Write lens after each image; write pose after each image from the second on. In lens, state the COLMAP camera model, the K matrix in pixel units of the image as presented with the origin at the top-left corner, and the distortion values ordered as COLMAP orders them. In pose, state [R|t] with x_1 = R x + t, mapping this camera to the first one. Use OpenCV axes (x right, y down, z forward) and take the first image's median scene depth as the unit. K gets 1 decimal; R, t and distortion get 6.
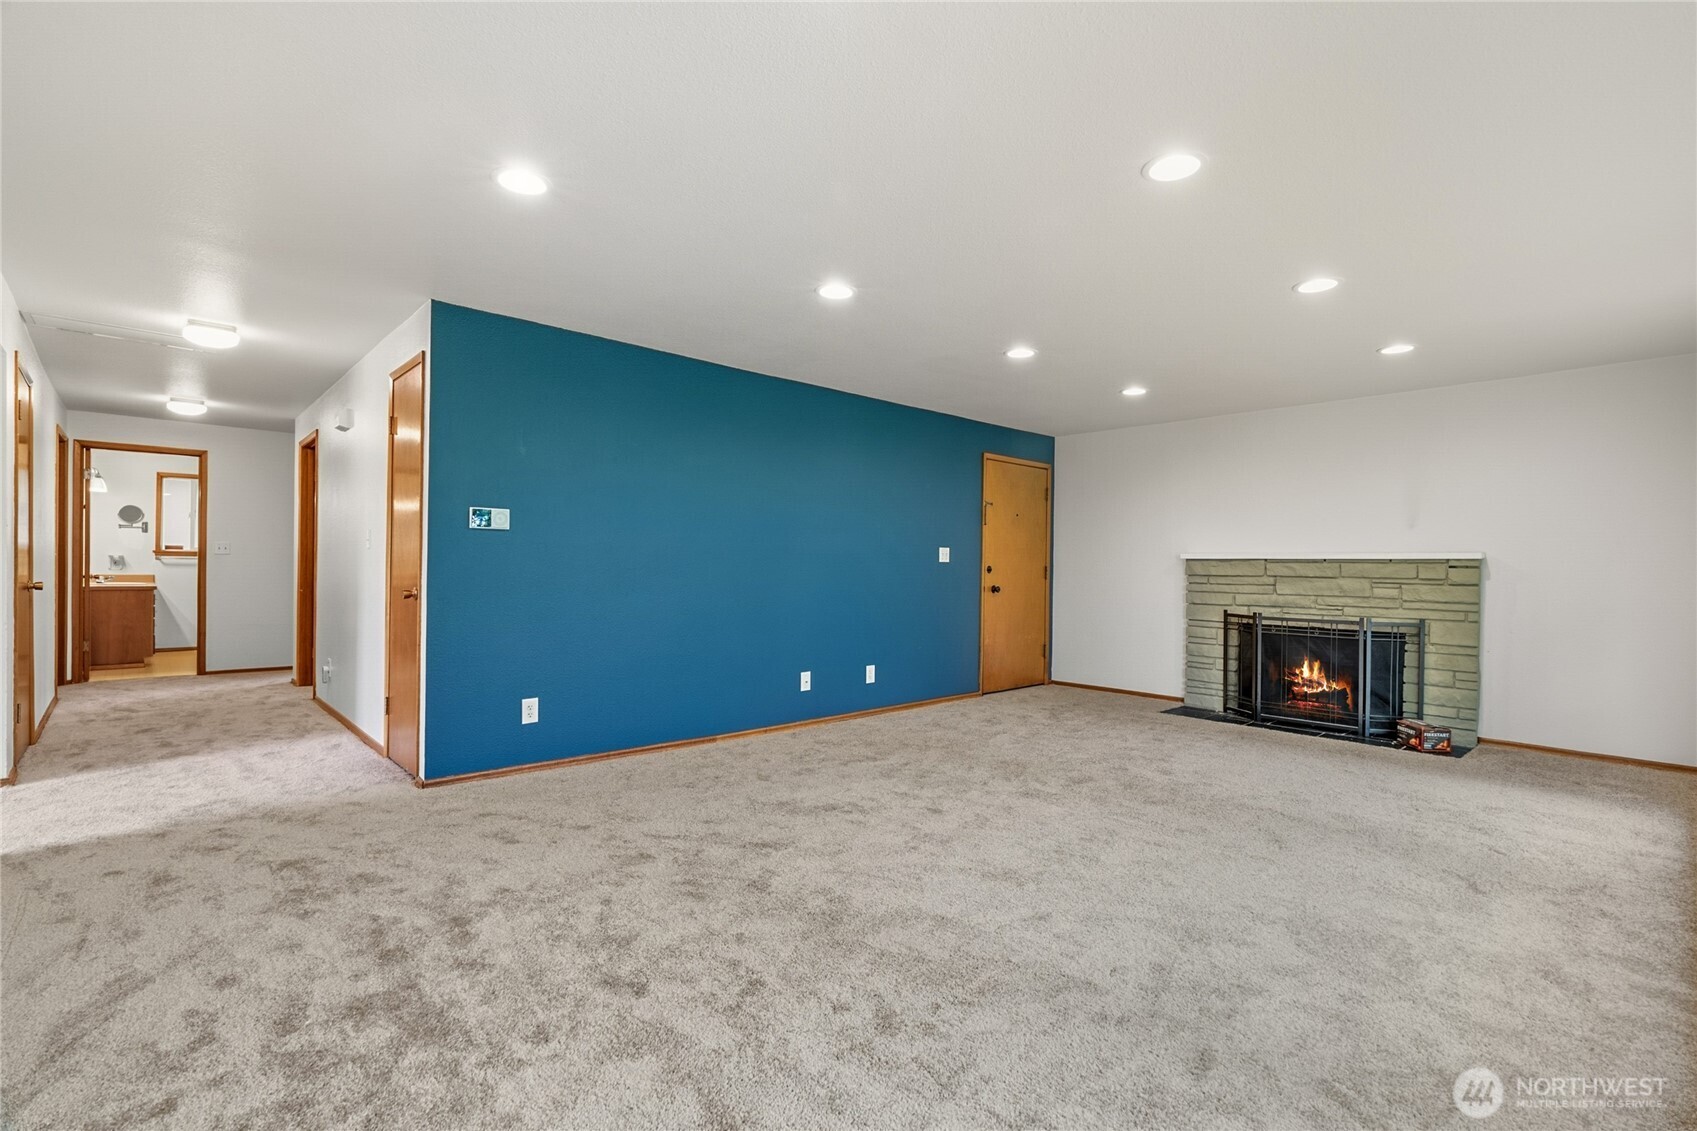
lens RADIAL K [[770.1, 0, 848.8], [0, 770.1, 567.7], [0, 0, 1]] dist [-0.007121, 0.003275]
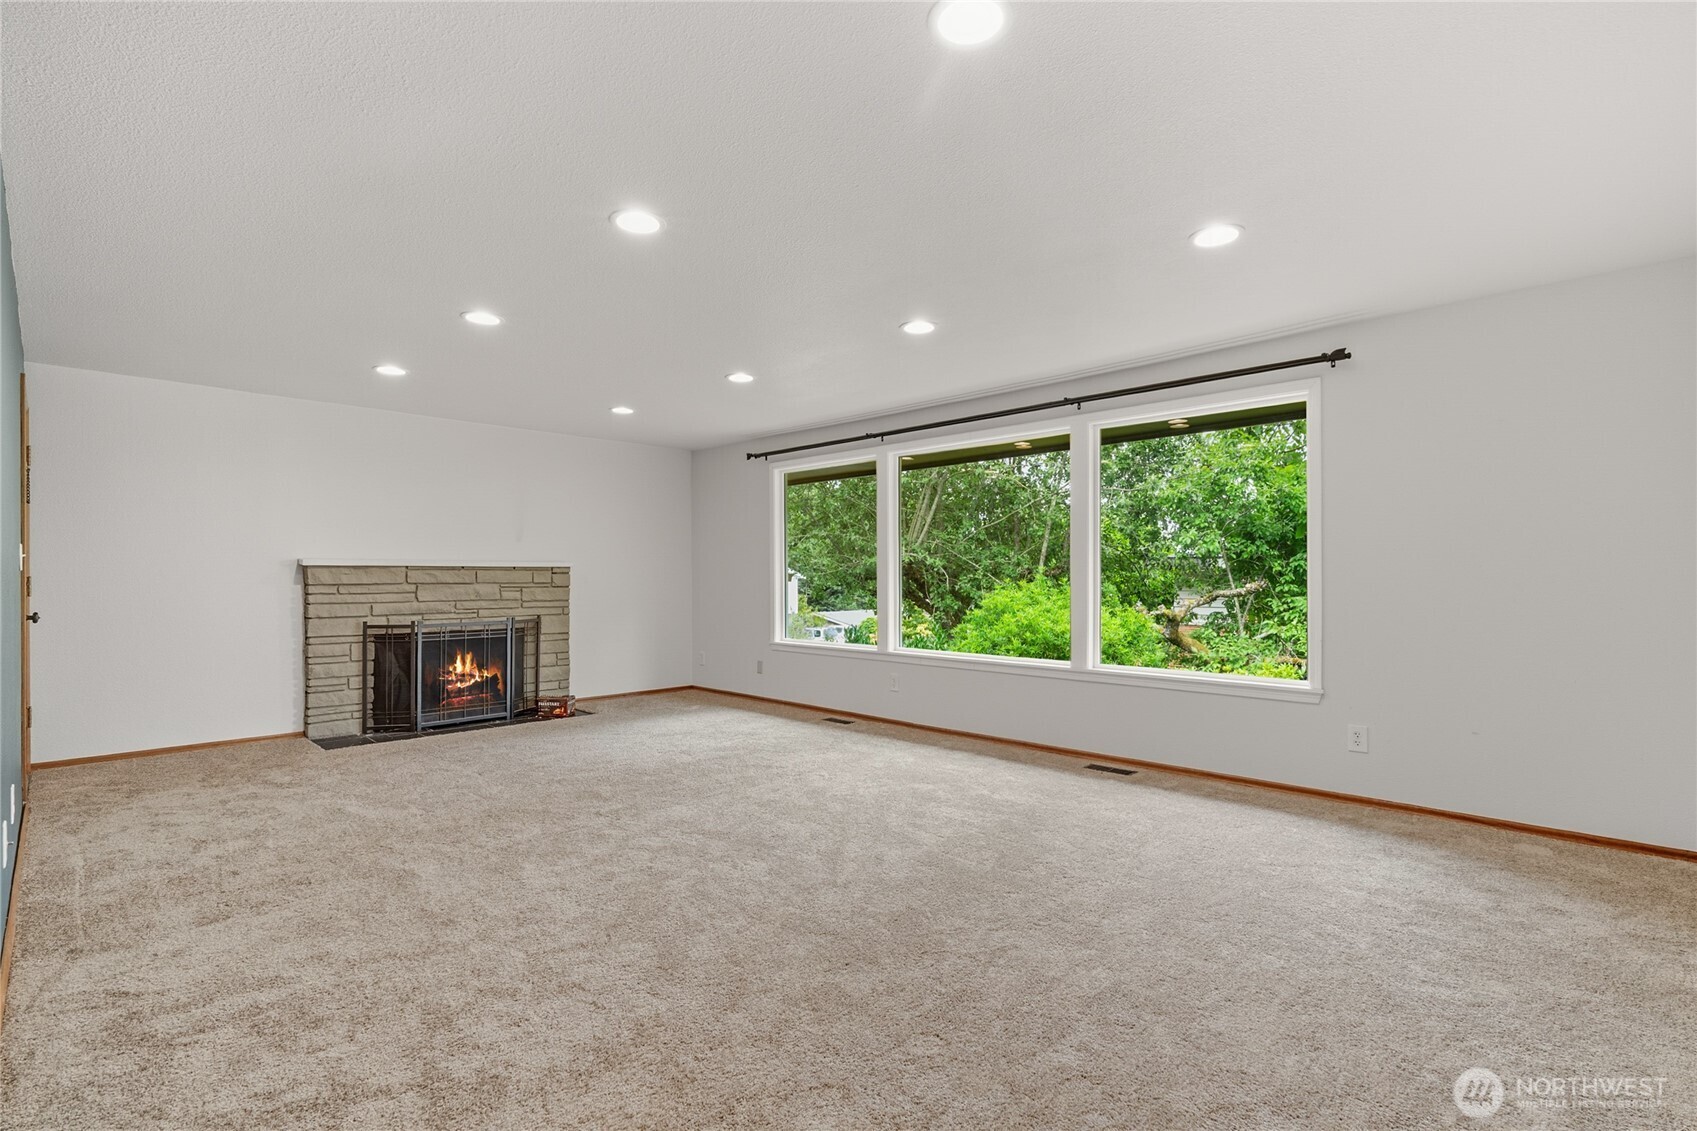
lens RADIAL K [[770.1, 0, 859.8], [0, 770.1, 564.4], [0, 0, 1]] dist [-0.007121, 0.003275]
pose [[-0.052744, 0.001905, 0.998606, -0.498854], [0.001907, 0.999997, -0.001807, -0.011403], [-0.998606, 0.001809, -0.052748, 0.505838]]
